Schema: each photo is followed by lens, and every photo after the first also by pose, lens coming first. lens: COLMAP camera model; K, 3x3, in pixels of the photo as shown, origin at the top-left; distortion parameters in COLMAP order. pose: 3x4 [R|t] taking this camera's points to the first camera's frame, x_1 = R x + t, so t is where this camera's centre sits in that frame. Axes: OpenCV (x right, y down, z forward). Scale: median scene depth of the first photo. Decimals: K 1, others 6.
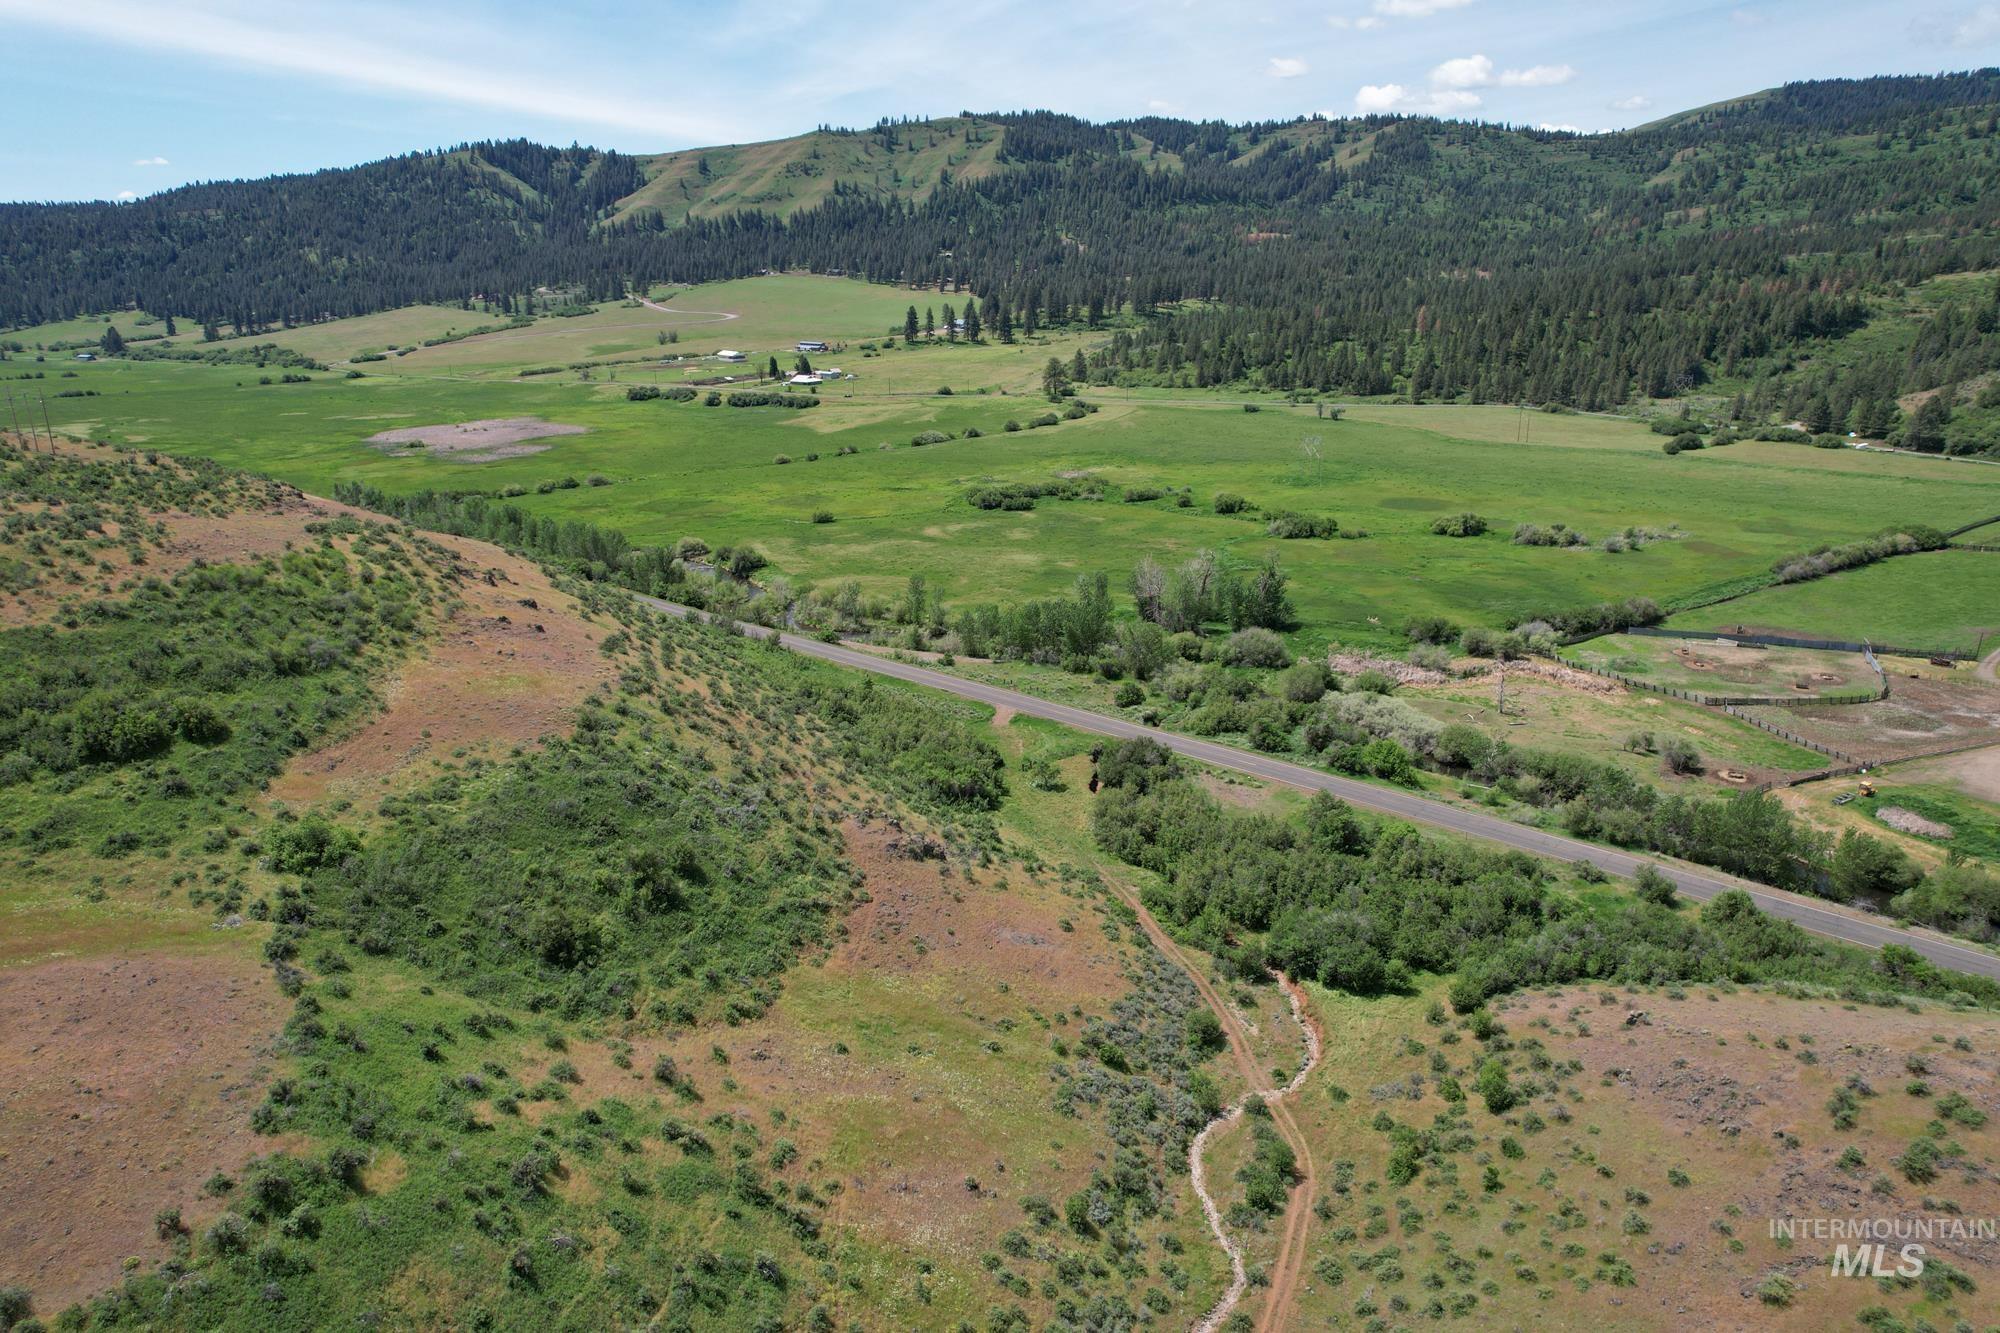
lens RADIAL K [[1284.1, 0, 994.7], [0, 1284.1, 676.7], [0, 0, 1]] dist [-0.077396, 0.074046]
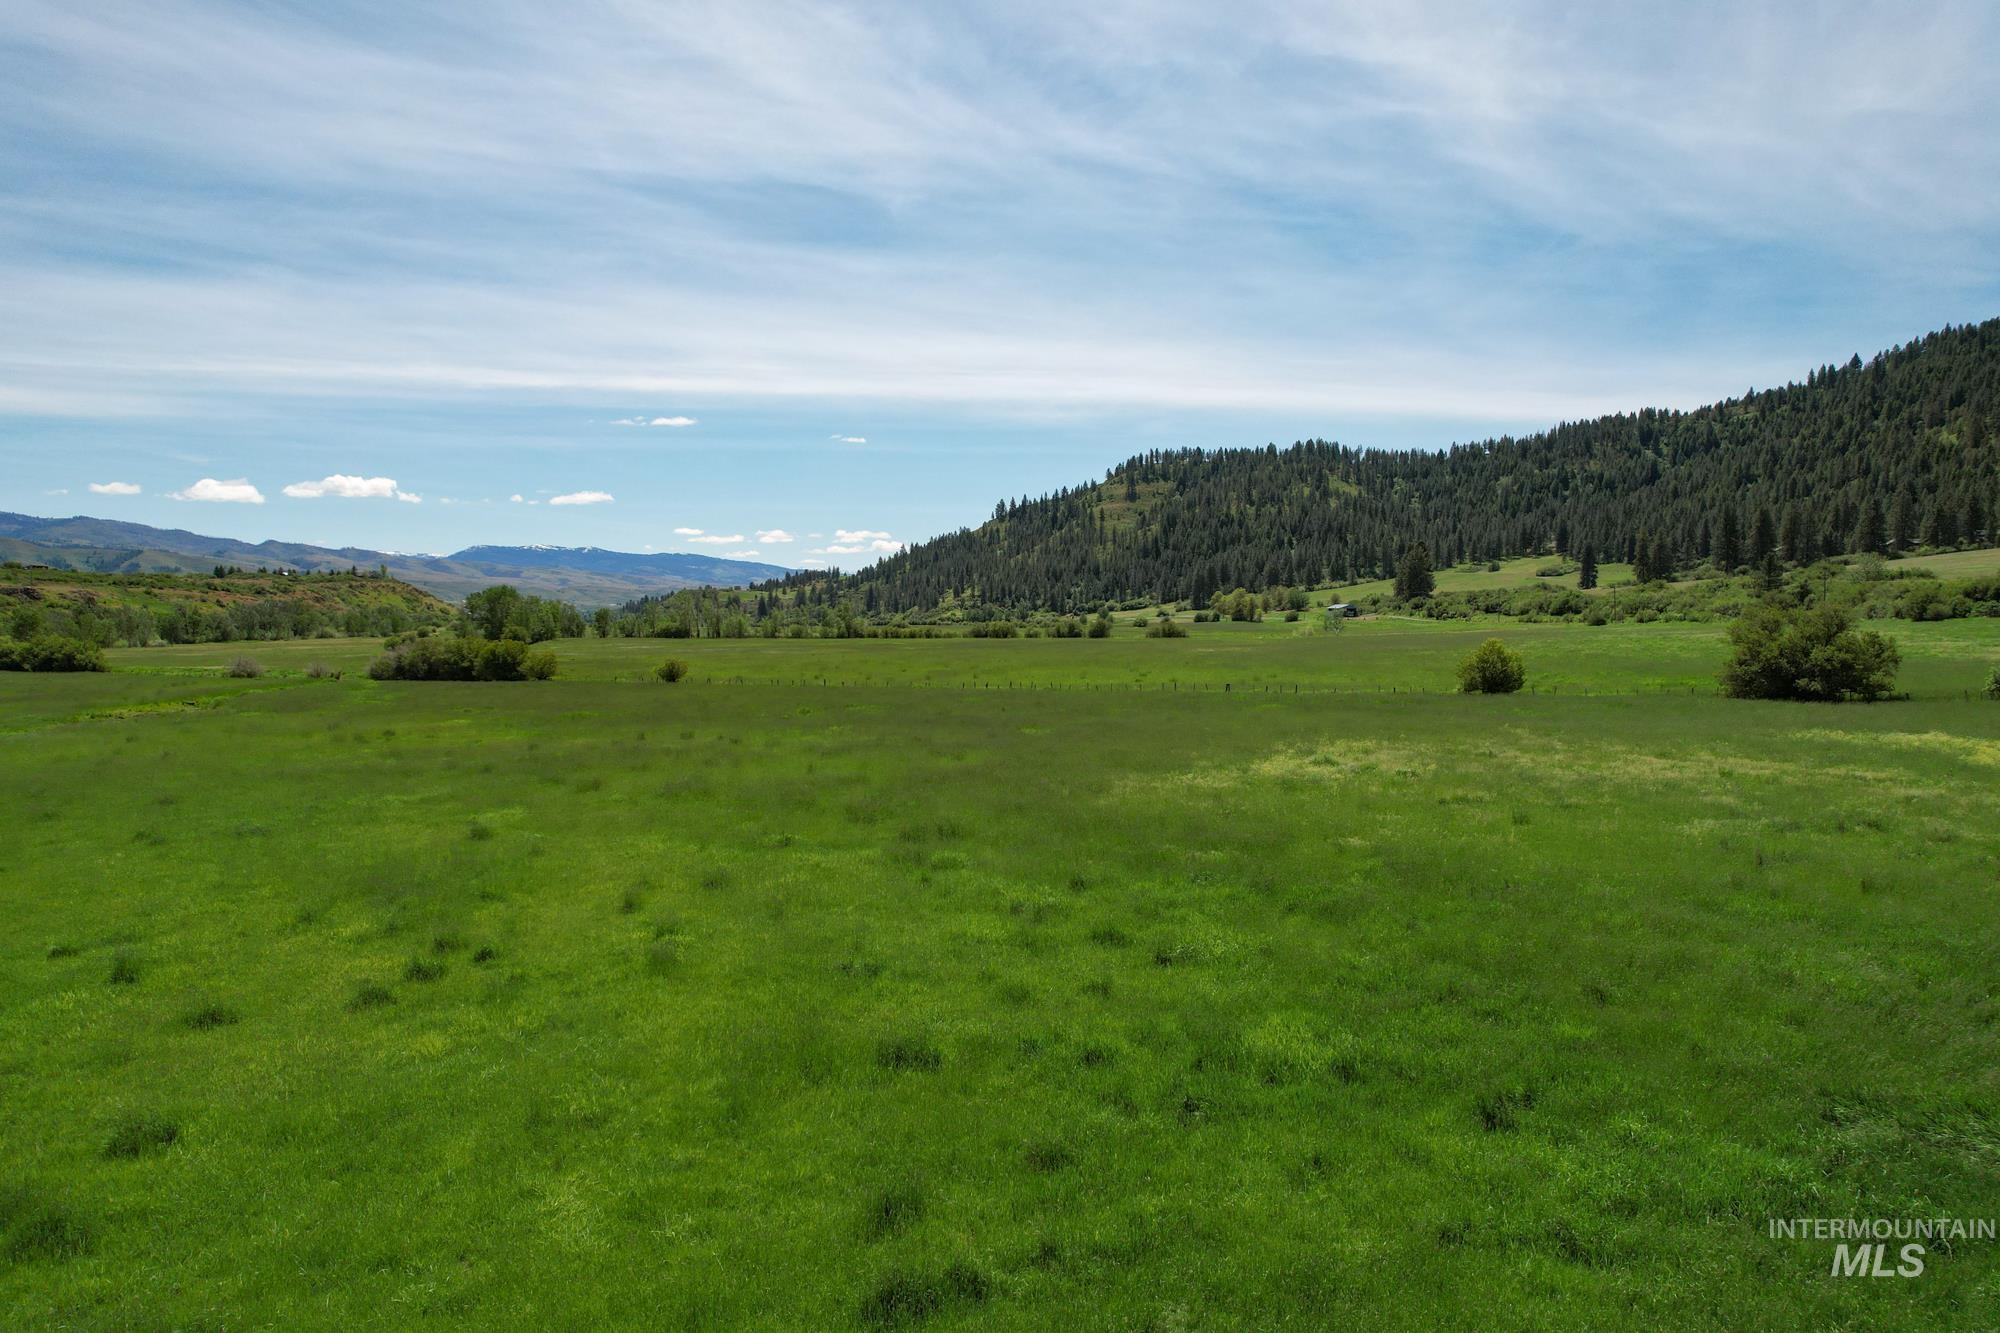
lens RADIAL K [[1284.1, 0, 994.7], [0, 1284.1, 676.7], [0, 0, 1]] dist [-0.077396, 0.074046]
pose [[0.483491, 0.056503, -0.873524, -0.326334], [-0.274654, 0.957313, -0.090096, -0.129862], [0.831145, 0.283478, 0.478371, 0.560731]]
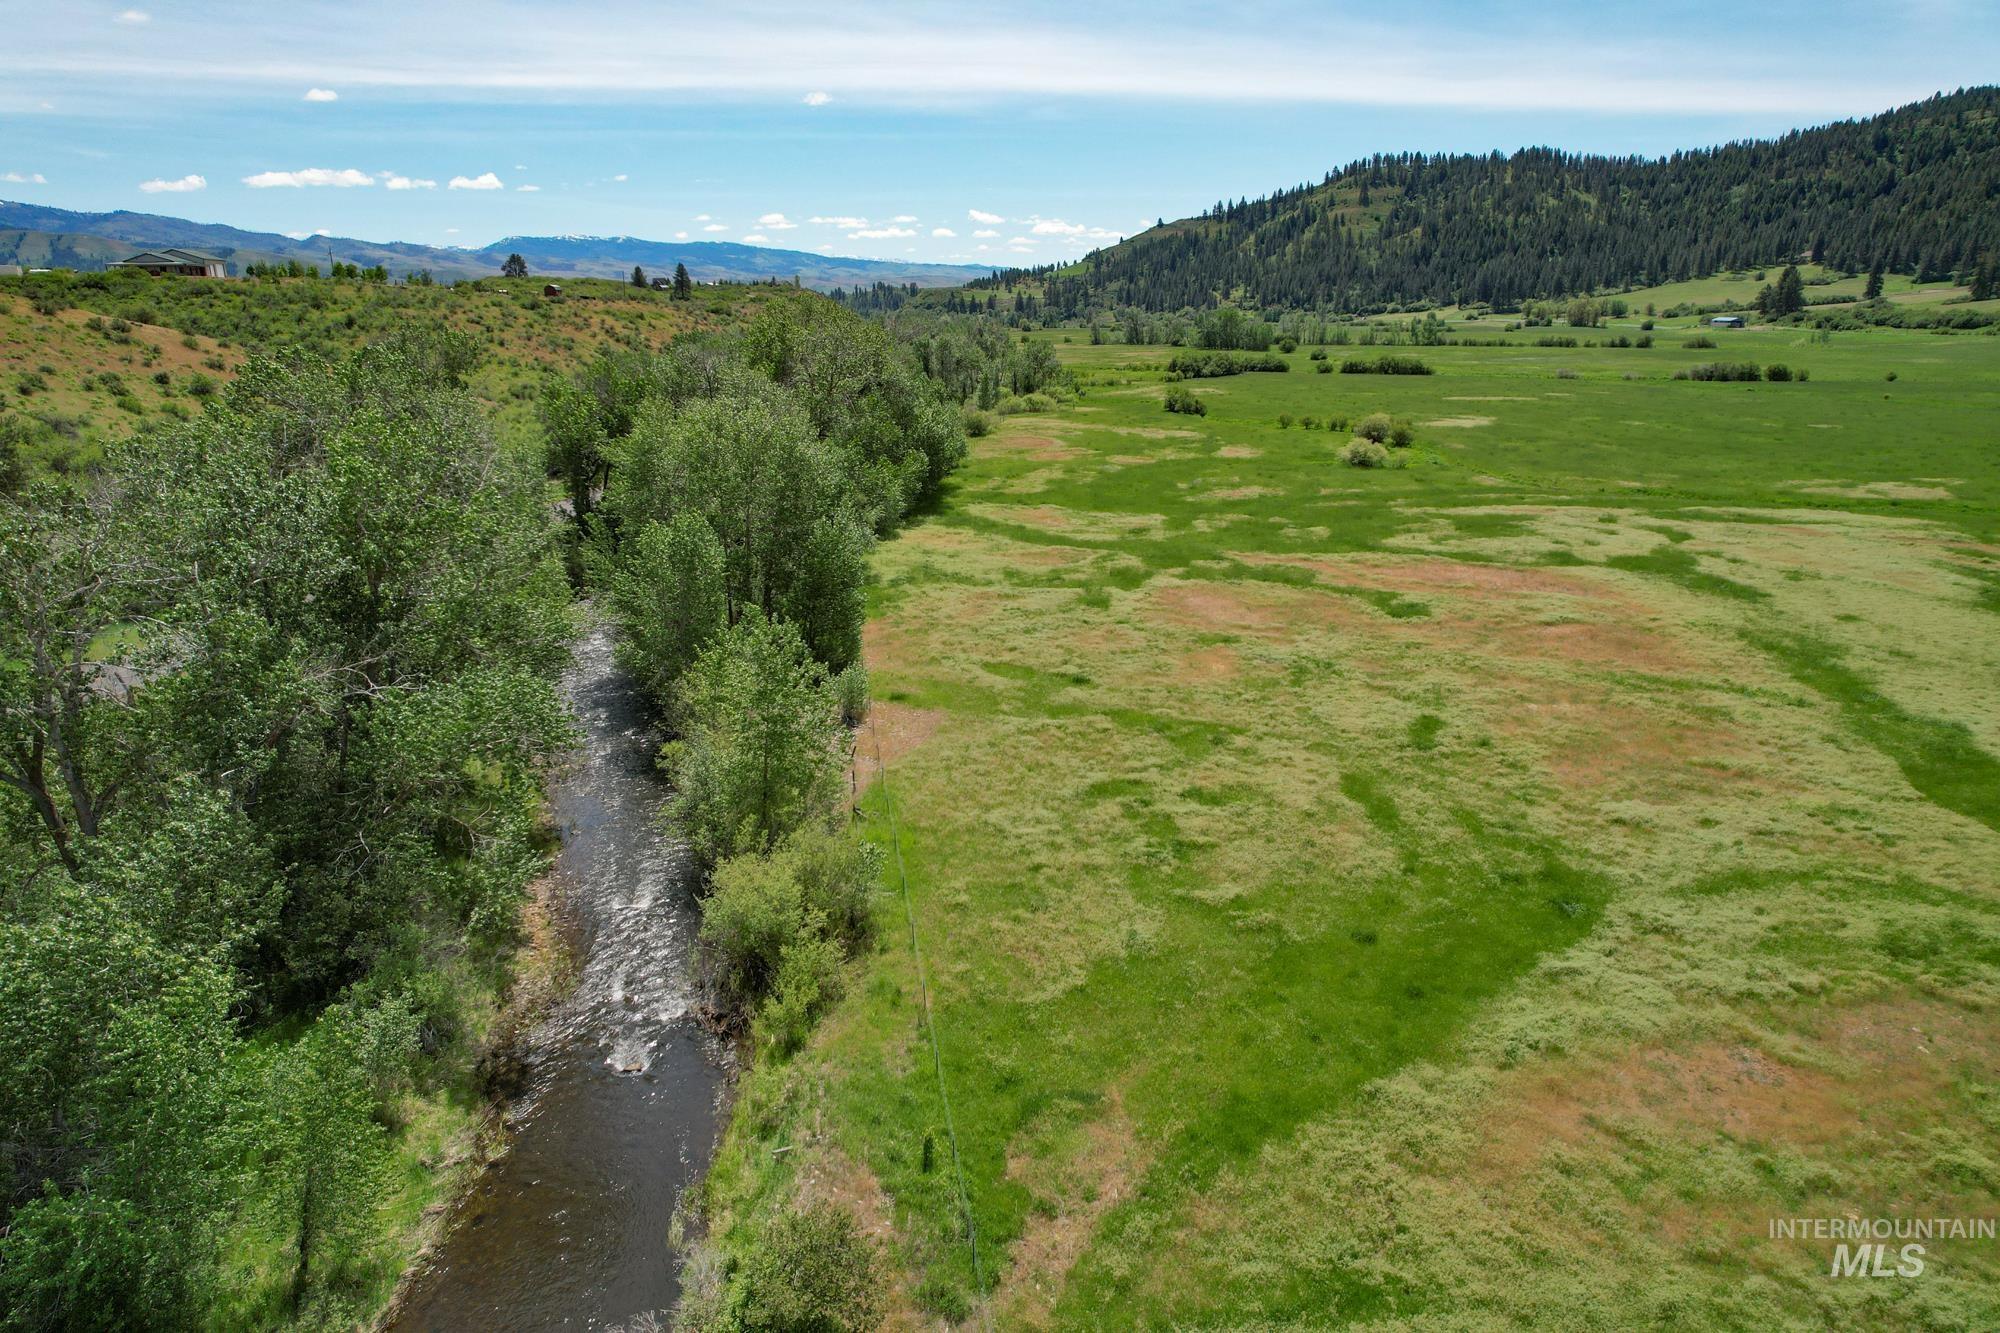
lens RADIAL K [[1280.0, 0, 994.9], [0, 1280.0, 677.7], [0, 0, 1]] dist [-0.080177, 0.075768]
pose [[0.465407, 0.260656, -0.845845, -0.295930], [-0.270690, 0.951781, 0.144360, -0.081066], [0.842688, 0.161775, 0.513523, 0.384311]]
